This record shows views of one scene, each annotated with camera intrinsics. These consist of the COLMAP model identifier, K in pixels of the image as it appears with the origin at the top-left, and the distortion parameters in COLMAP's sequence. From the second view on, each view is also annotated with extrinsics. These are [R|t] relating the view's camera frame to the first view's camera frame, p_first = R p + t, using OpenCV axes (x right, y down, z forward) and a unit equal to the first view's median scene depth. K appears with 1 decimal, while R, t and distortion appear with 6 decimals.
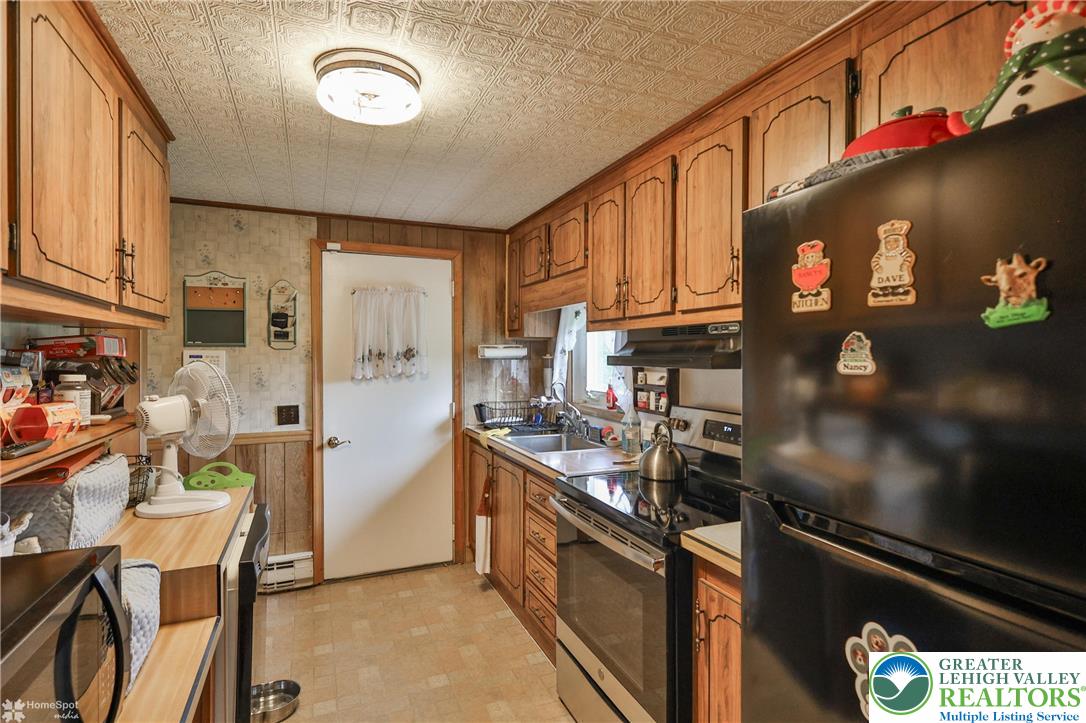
lens RADIAL K [[539.3, 0, 543.9], [0, 539.3, 359.4], [0, 0, 1]] dist [0.000249, 0.001113]
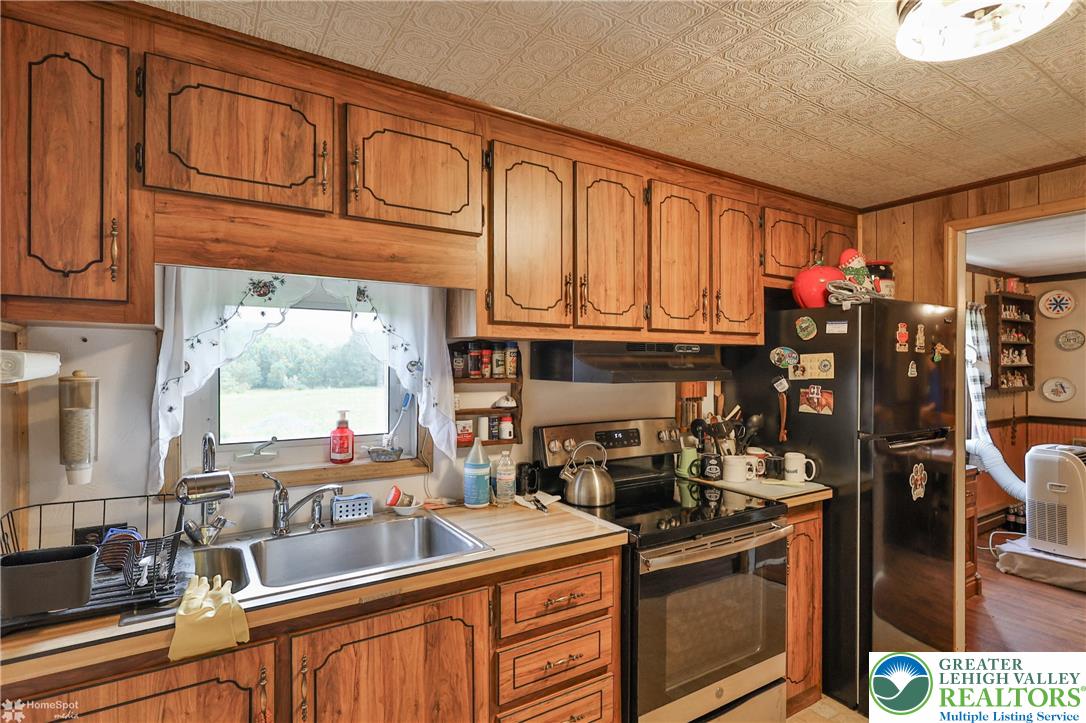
lens RADIAL K [[545.9, 0, 541.2], [0, 545.9, 365.2], [0, 0, 1]] dist [-0.001013, -0.000121]
pose [[-0.149649, -0.003879, 0.988732, -0.815260], [0.007261, 0.999961, 0.005022, -0.025436], [-0.988712, 0.007931, -0.149615, 1.433528]]
